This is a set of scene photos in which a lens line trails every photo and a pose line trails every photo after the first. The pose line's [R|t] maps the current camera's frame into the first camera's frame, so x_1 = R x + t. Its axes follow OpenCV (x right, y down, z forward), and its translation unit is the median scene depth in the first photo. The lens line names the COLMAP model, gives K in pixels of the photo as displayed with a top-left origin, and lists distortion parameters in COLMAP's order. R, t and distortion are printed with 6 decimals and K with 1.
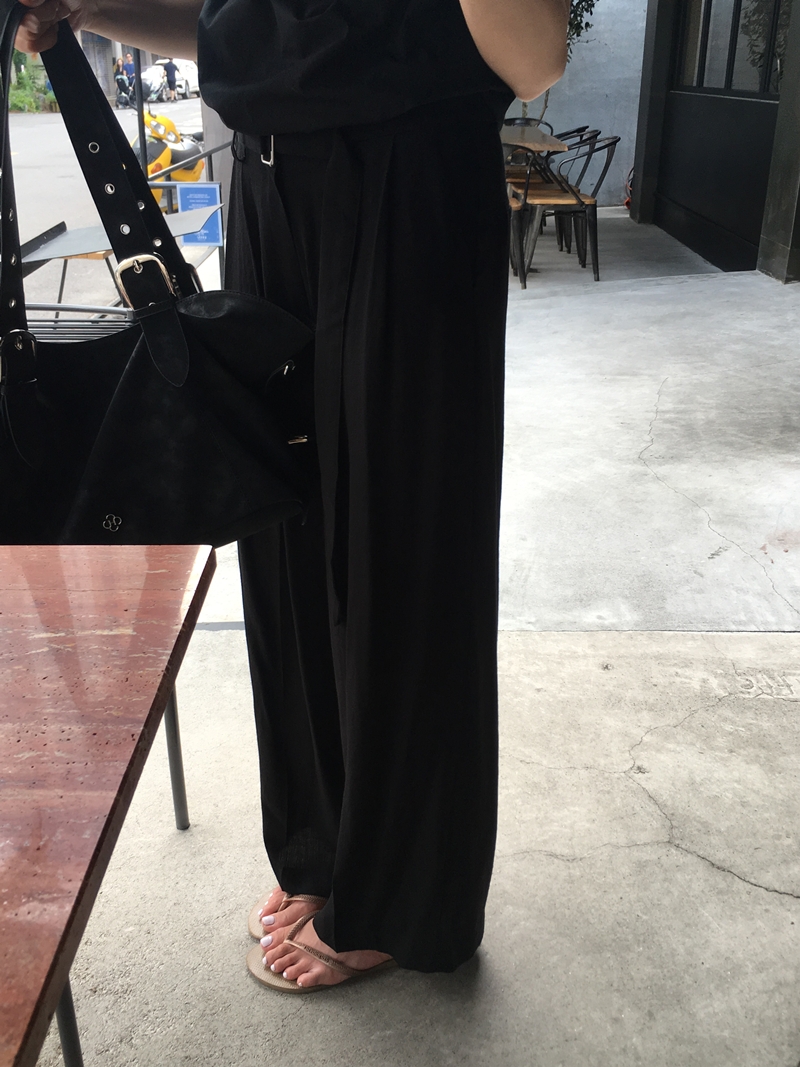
lens RADIAL K [[1089.8, 0, 397.2], [0, 1089.8, 530.8], [0, 0, 1]] dist [0.063344, -0.026770]
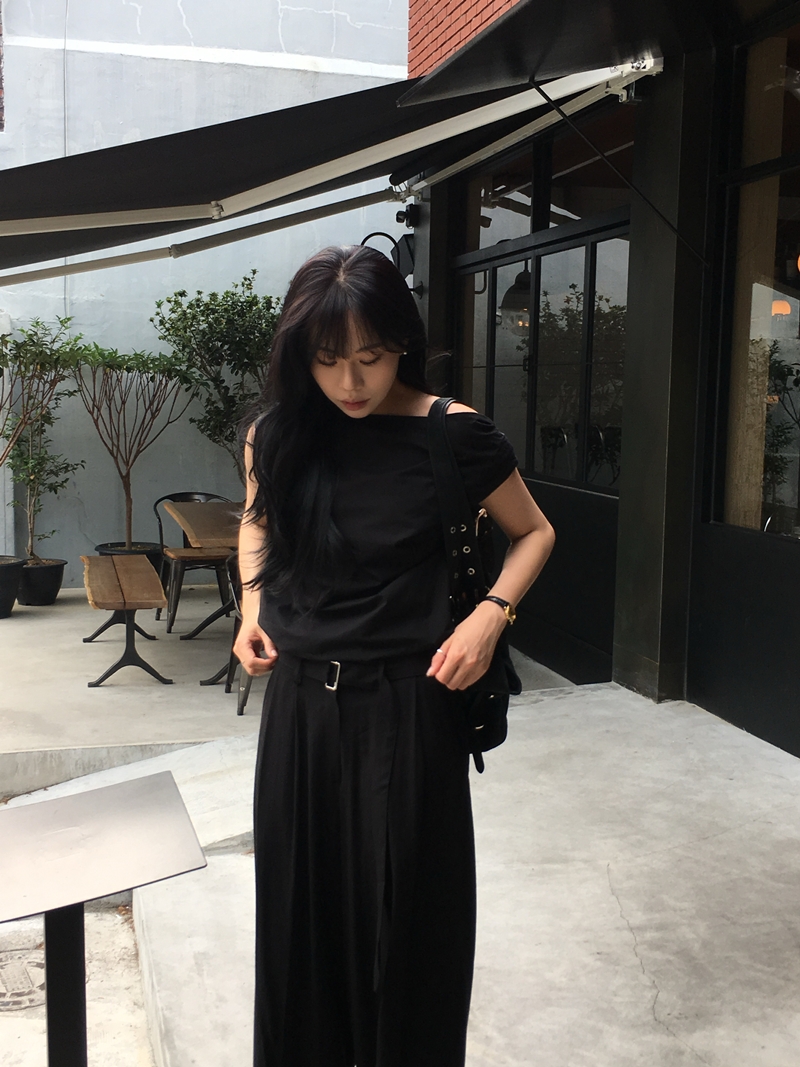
lens RADIAL K [[1310.5, 0, 397.2], [0, 1310.5, 534.1], [0, 0, 1]] dist [0.062064, -0.026949]
pose [[0.966037, -0.015044, 0.257967, -0.150732], [0.087420, 0.958466, -0.271477, -0.132655], [-0.243168, 0.284809, 0.927229, 0.098940]]
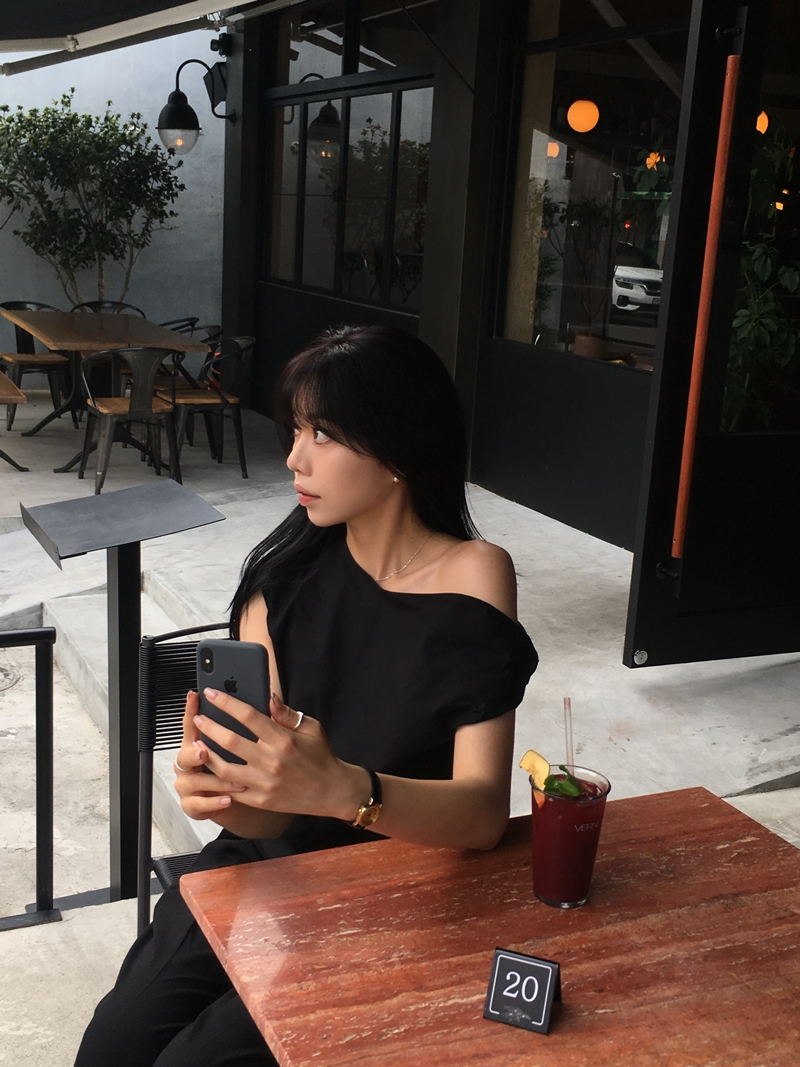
lens RADIAL K [[1298.2, 0, 398.8], [0, 1298.2, 540.5], [0, 0, 1]] dist [0.069414, -0.037036]
pose [[0.905699, -0.055404, 0.420285, -0.324031], [0.114464, 0.986559, -0.116613, -0.041510], [-0.408175, 0.153724, 0.899868, -0.151991]]
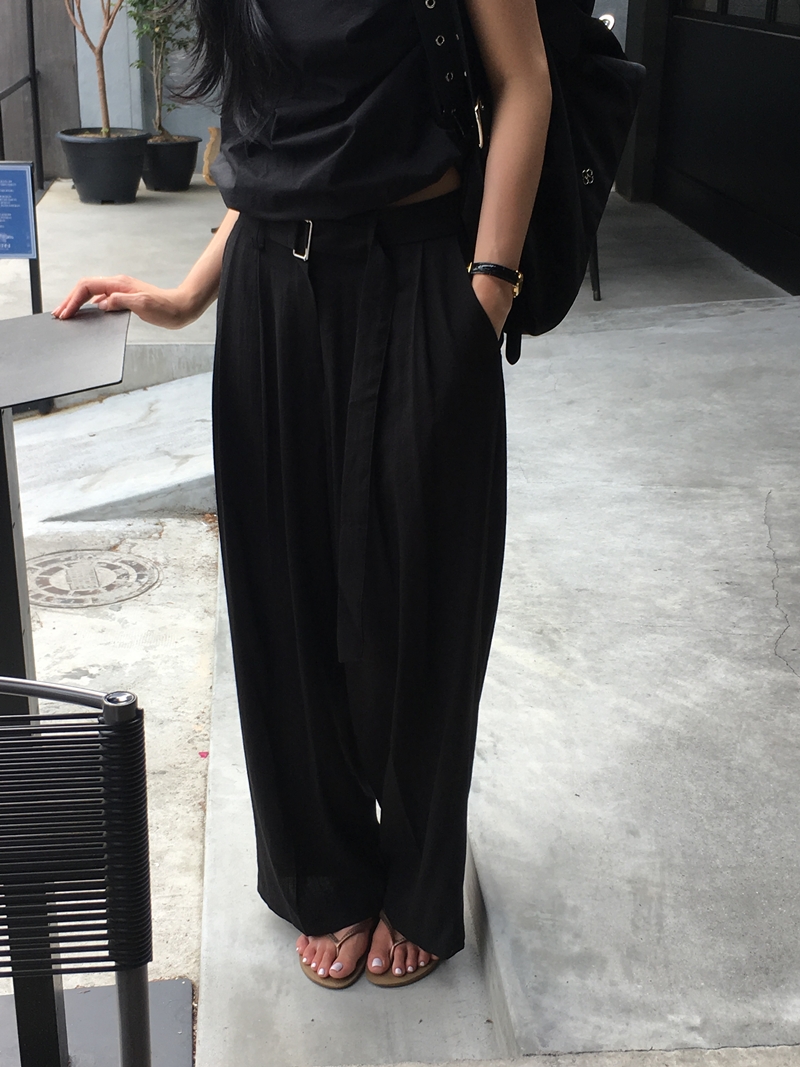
lens RADIAL K [[1559.1, 0, 400.0], [0, 1559.1, 533.5], [0, 0, 1]] dist [0.033455, 0.086389]
pose [[0.994548, -0.019073, 0.102521, -0.068533], [0.023148, 0.998982, -0.038707, -0.091028], [-0.101678, 0.040869, 0.993978, 0.120021]]
